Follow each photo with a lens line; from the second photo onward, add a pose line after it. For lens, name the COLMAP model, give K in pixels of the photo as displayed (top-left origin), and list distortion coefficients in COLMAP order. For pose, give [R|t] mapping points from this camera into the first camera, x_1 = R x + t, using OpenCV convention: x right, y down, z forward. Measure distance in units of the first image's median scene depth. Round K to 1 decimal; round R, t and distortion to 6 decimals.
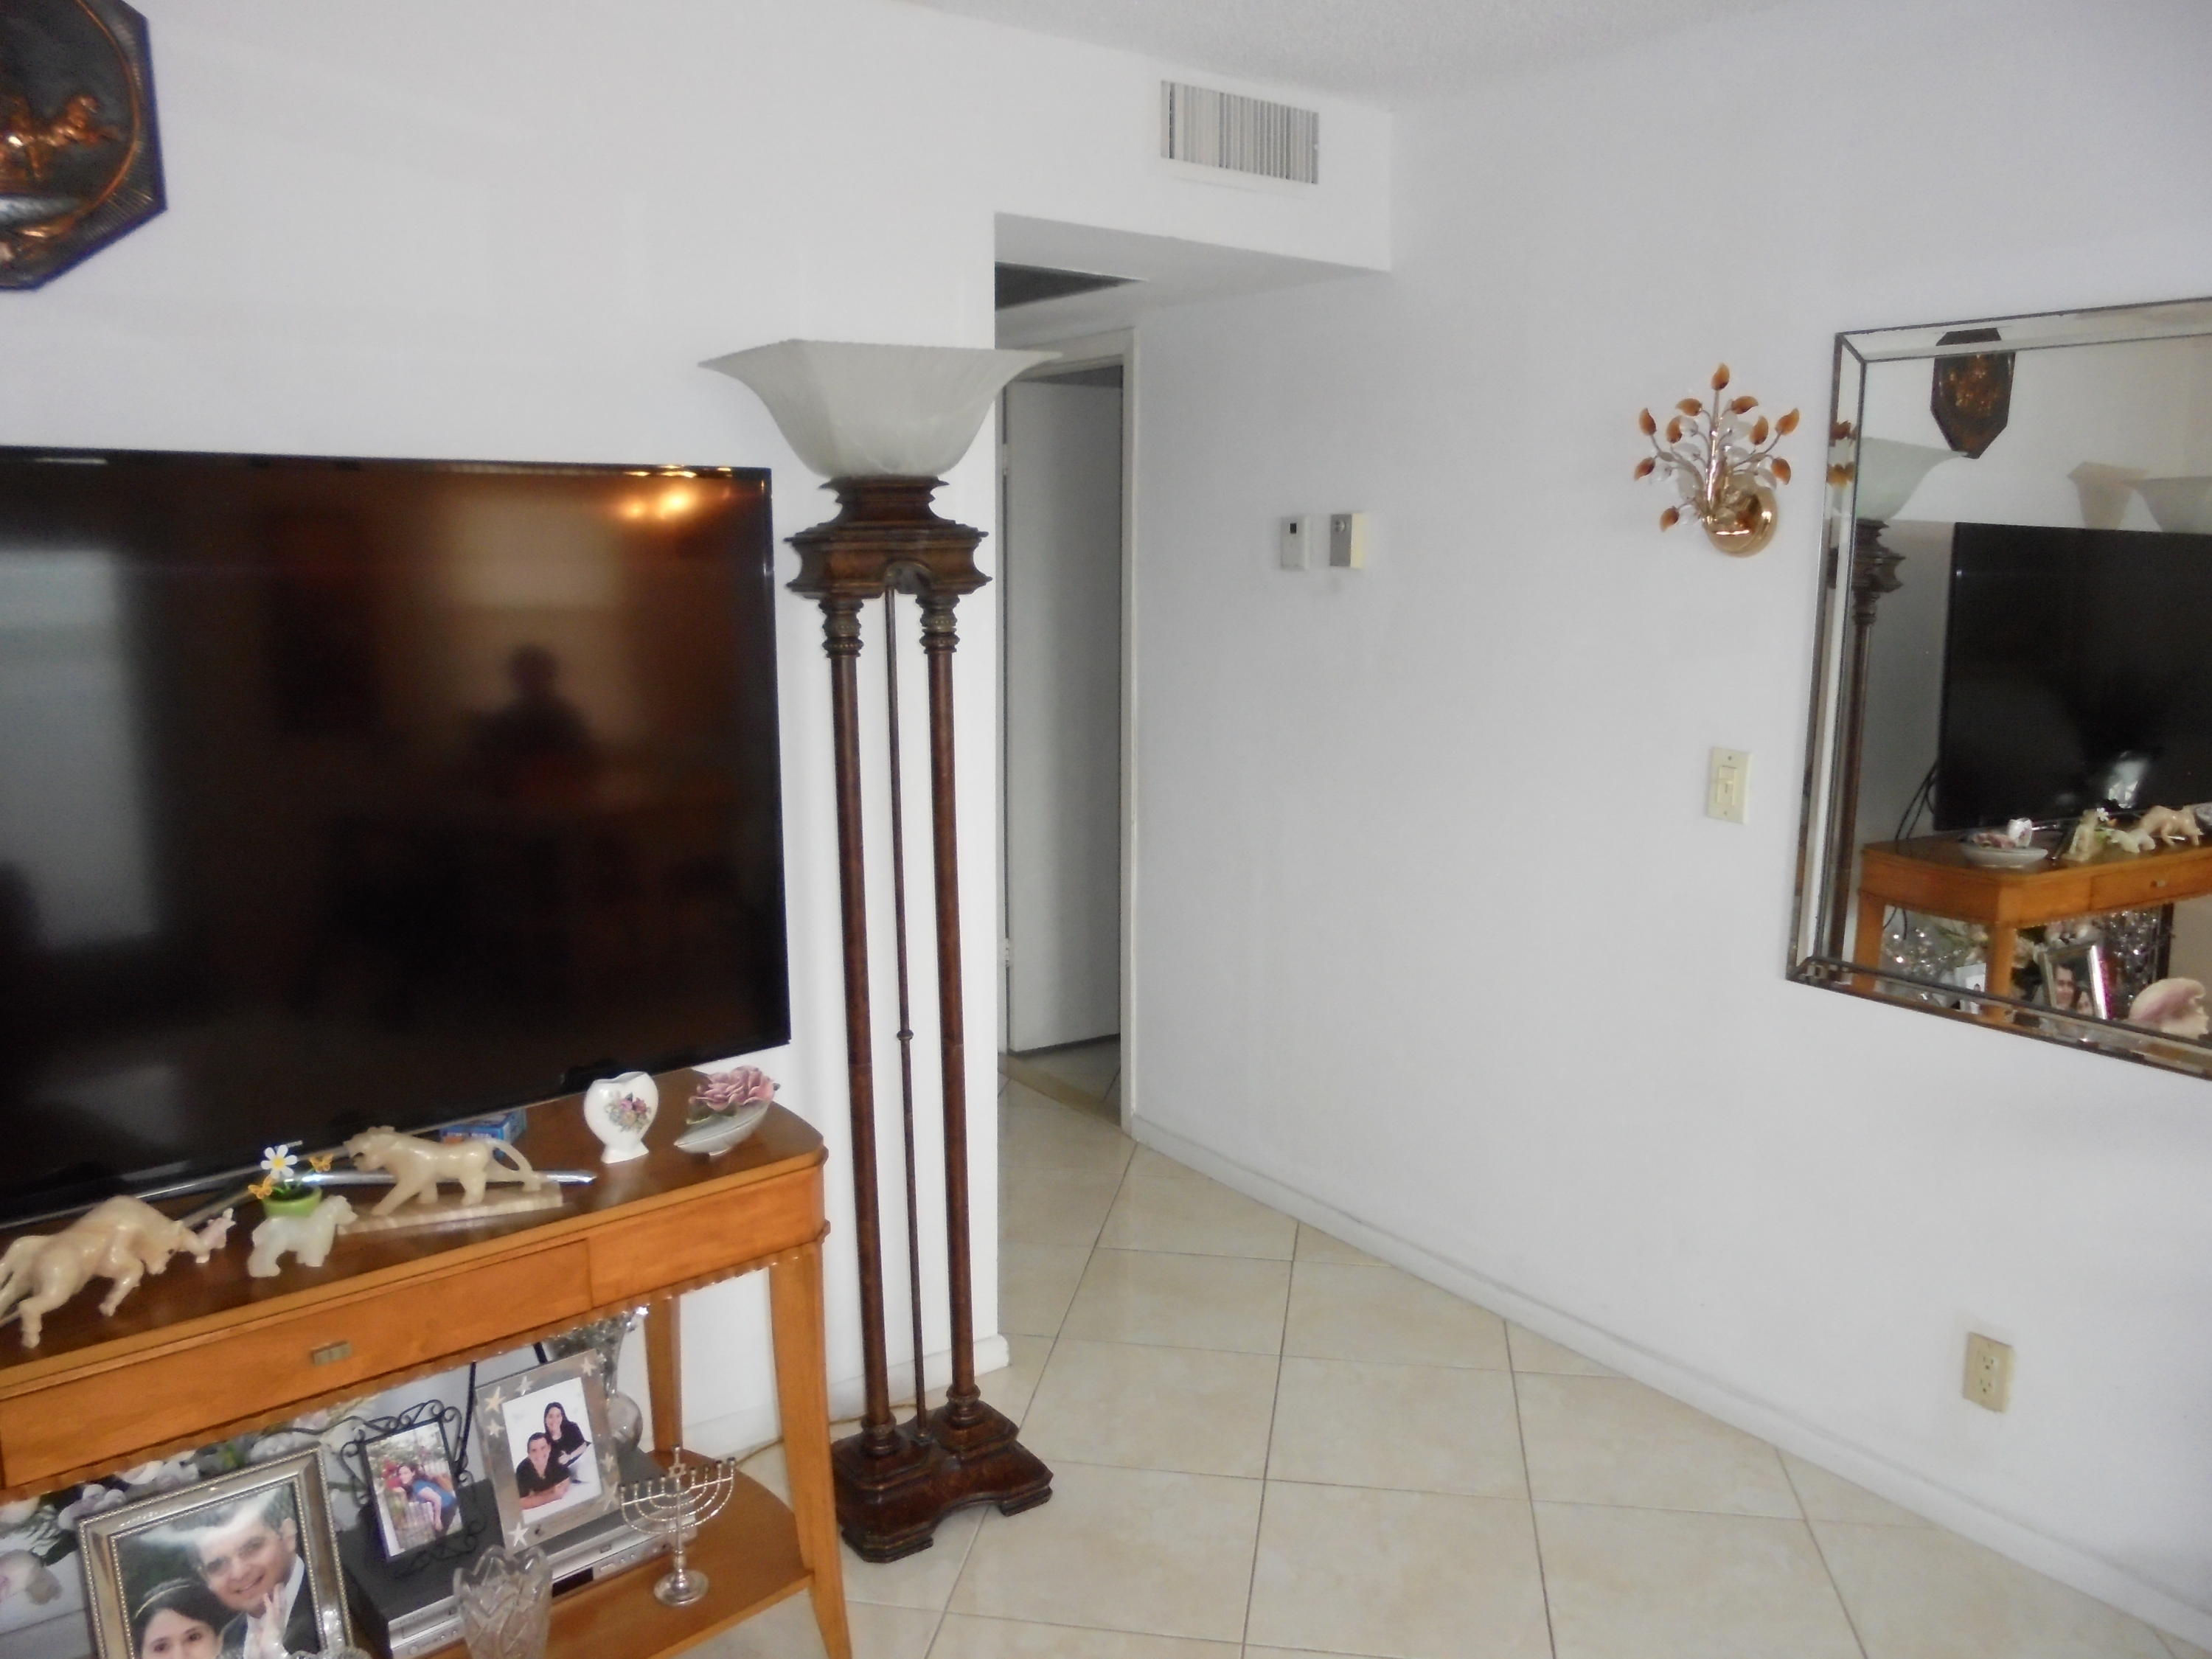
lens RADIAL K [[1661.5, 0, 1110.8], [0, 1661.5, 848.4], [0, 0, 1]] dist [-0.125323, 0.100335]
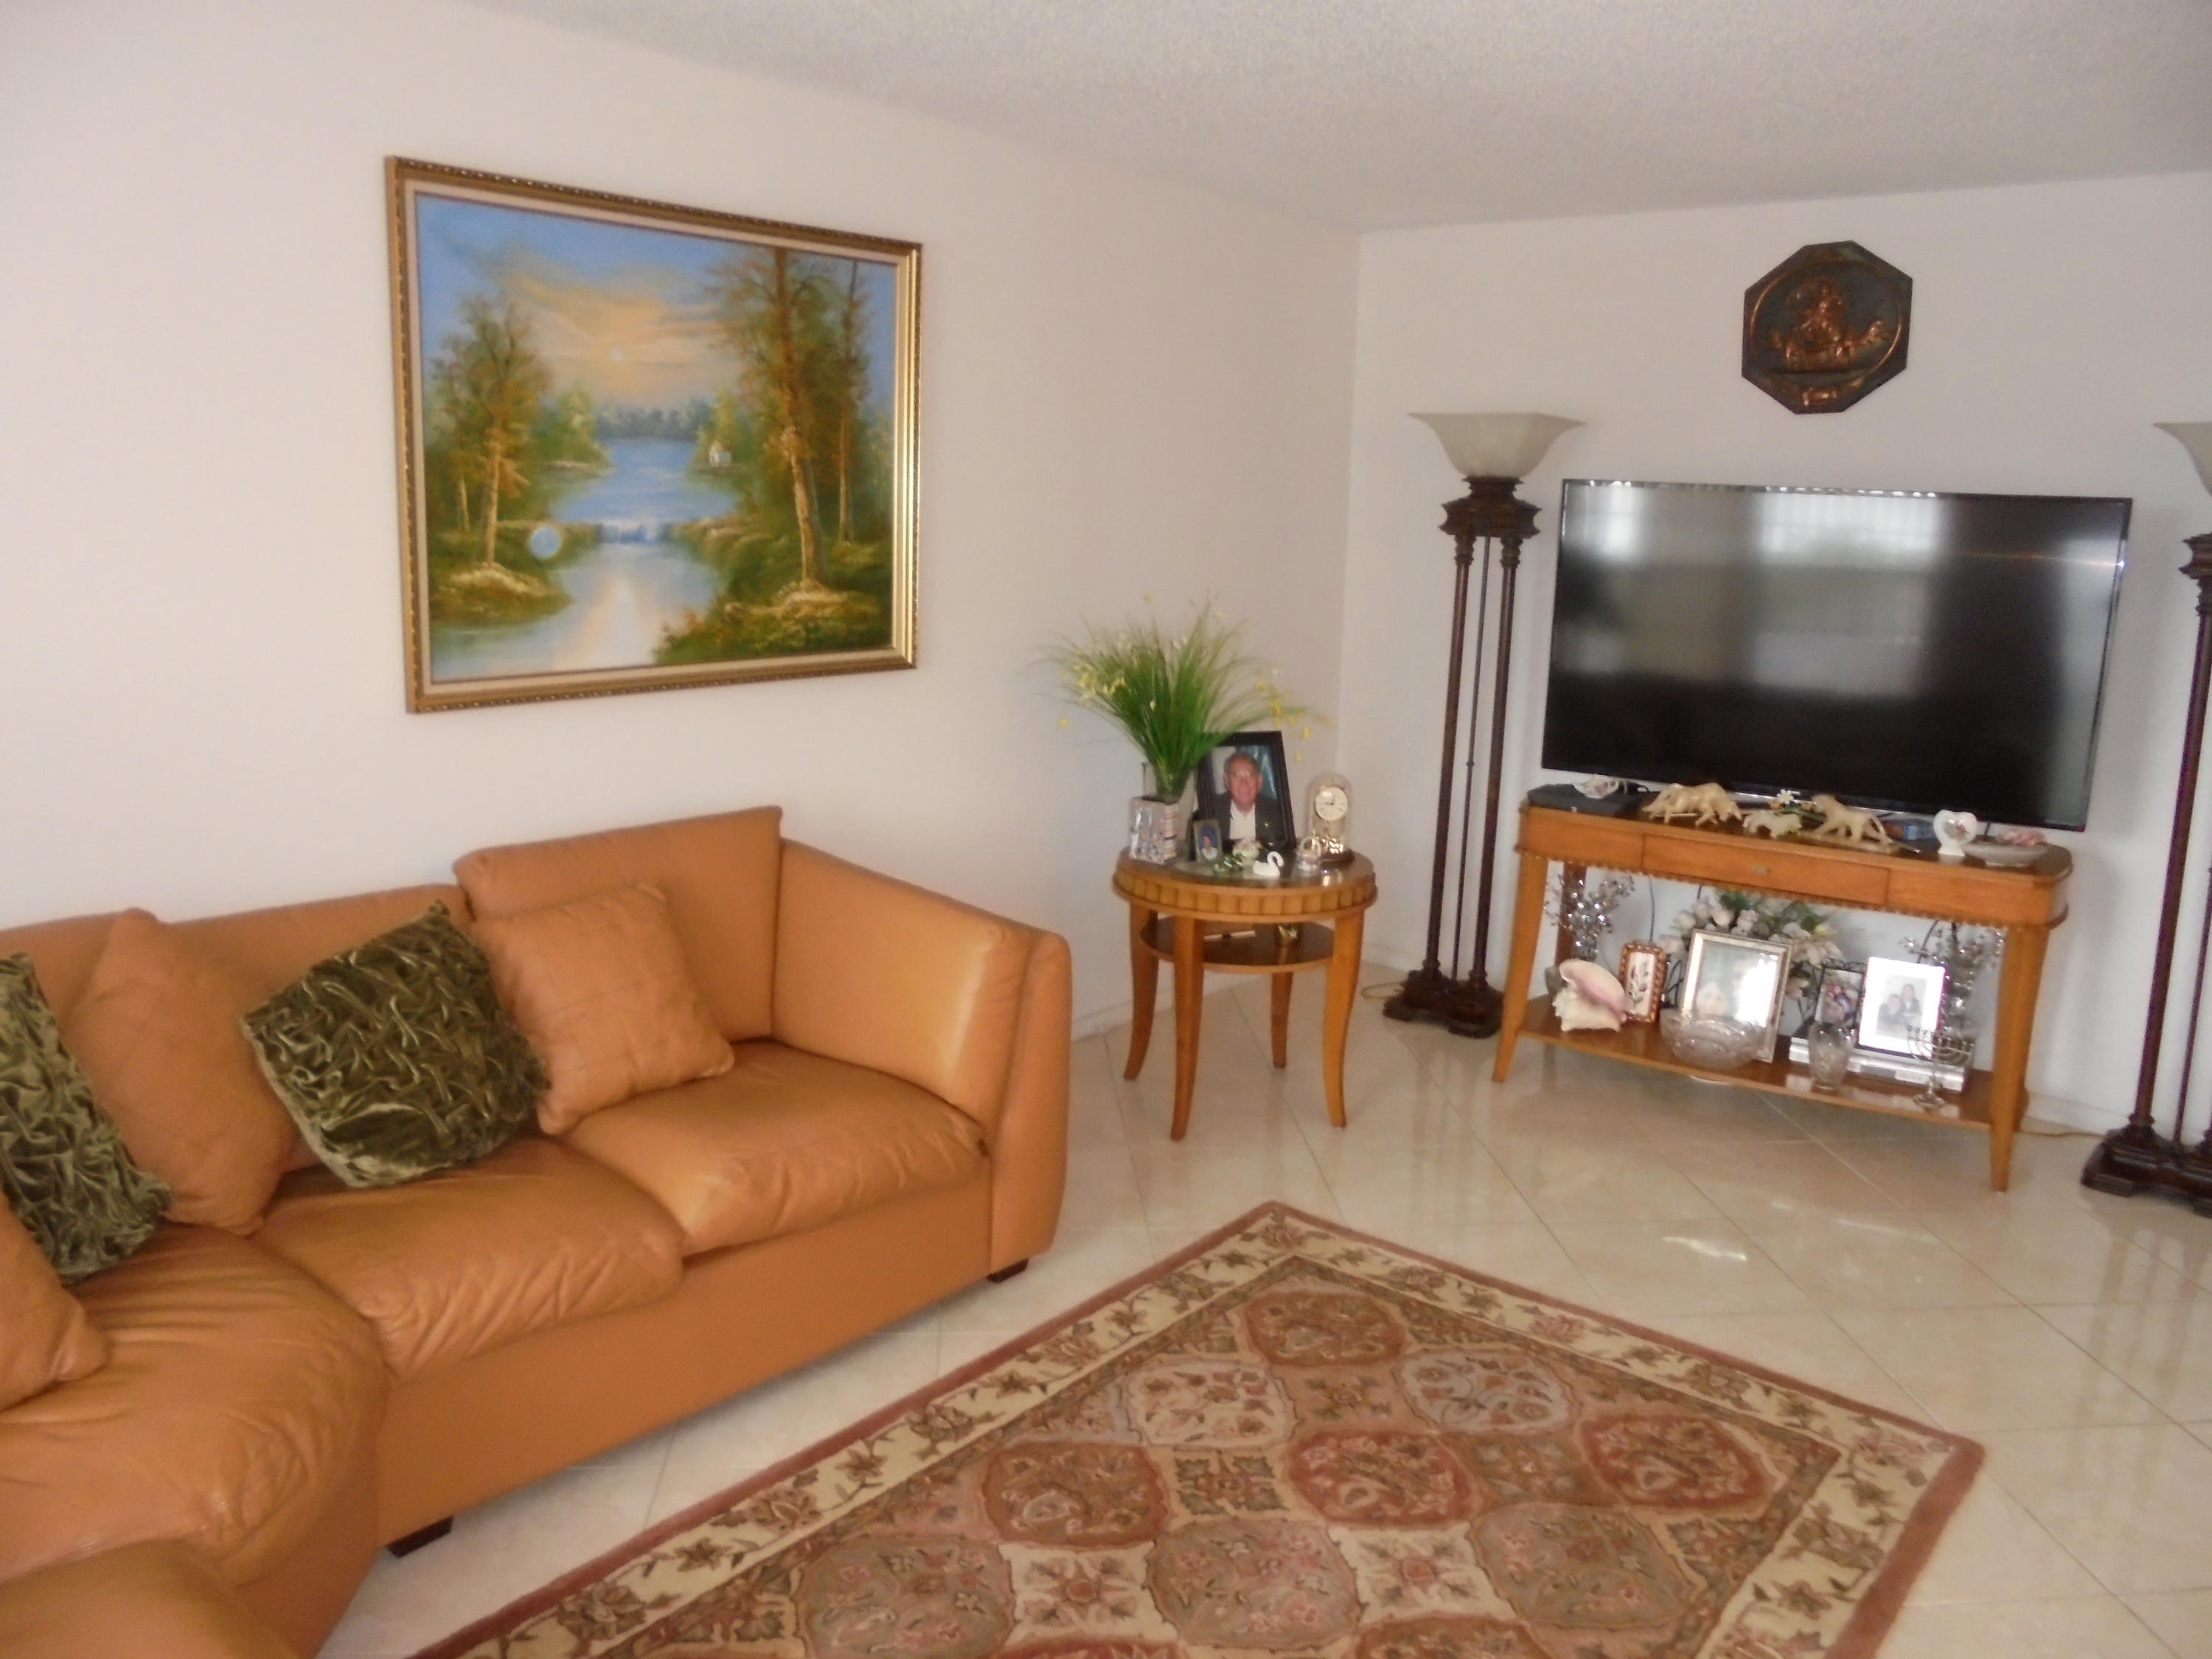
lens RADIAL K [[1661.5, 0, 1108.9], [0, 1661.5, 827.2], [0, 0, 1]] dist [-0.125323, 0.100335]
pose [[0.228238, 0.192942, -0.954296, 1.118894], [-0.198674, 0.968773, 0.148353, 0.063592], [0.953119, 0.155734, 0.259443, -0.381886]]
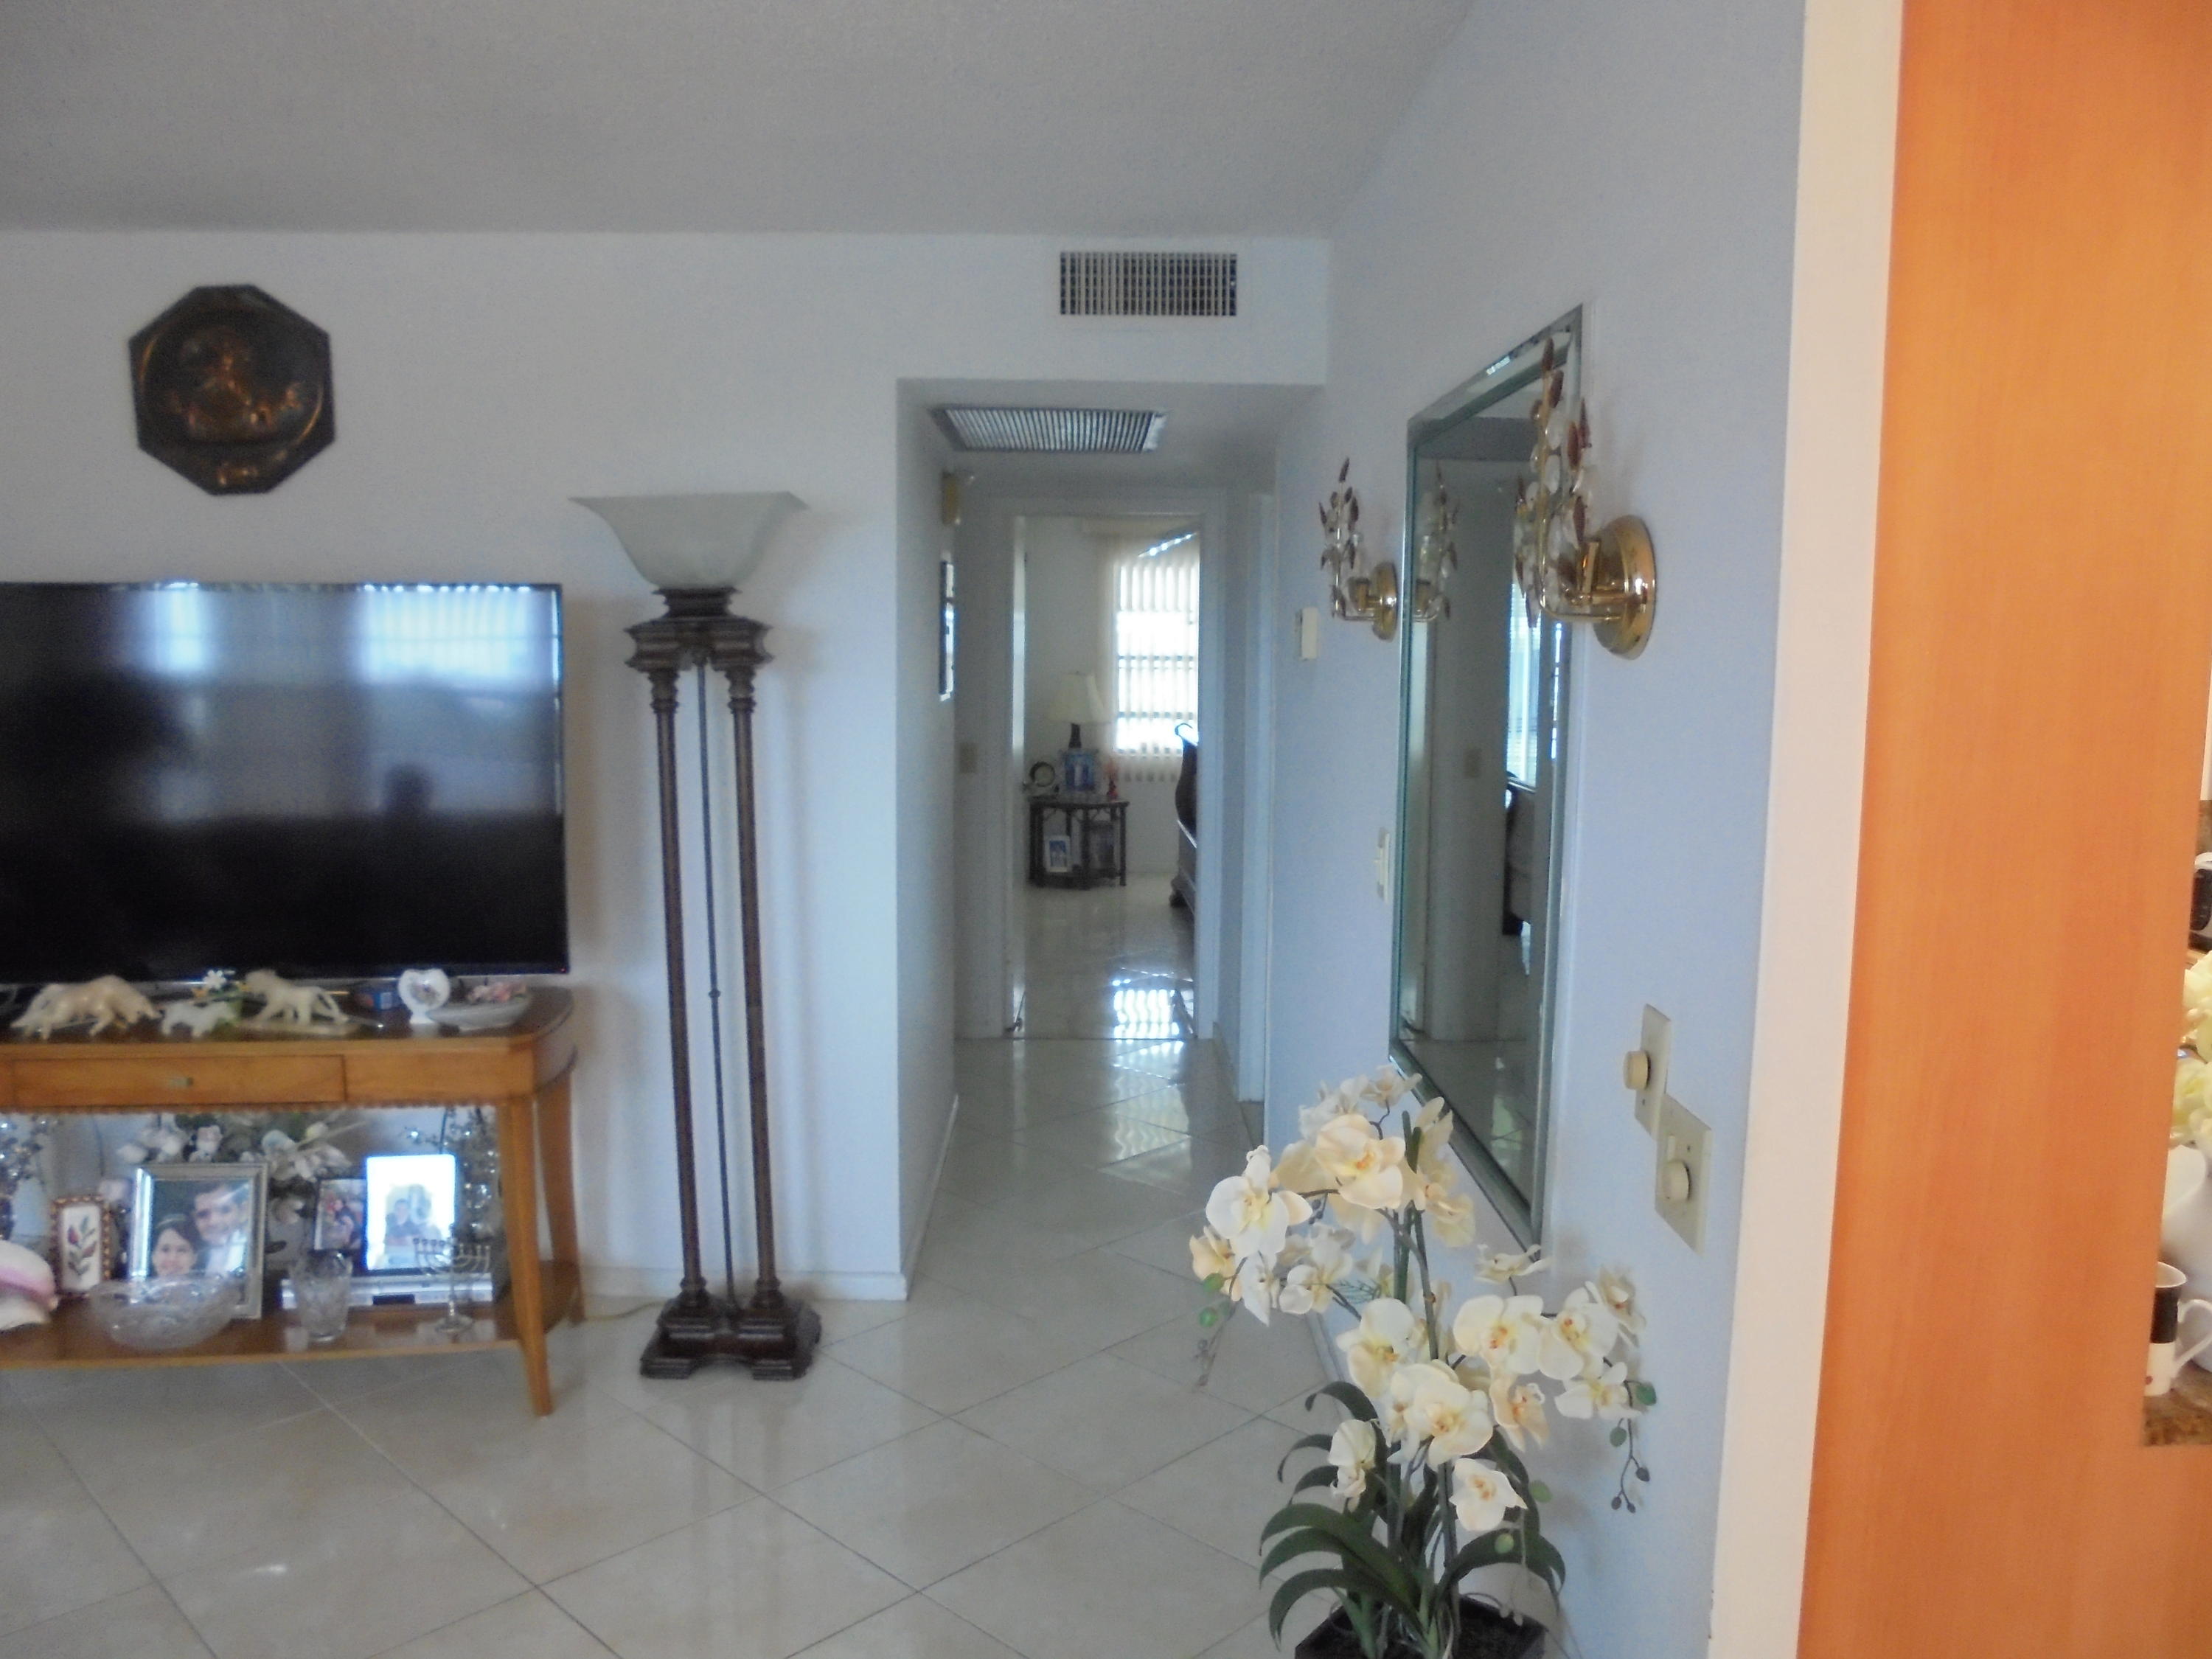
lens RADIAL K [[1661.5, 0, 1114.6], [0, 1661.5, 823.8], [0, 0, 1]] dist [-0.125323, 0.100335]
pose [[0.817906, 0.065497, -0.571611, 0.976058], [-0.105631, 0.993706, -0.037283, -0.010073], [0.565572, 0.090874, 0.819677, 0.072119]]
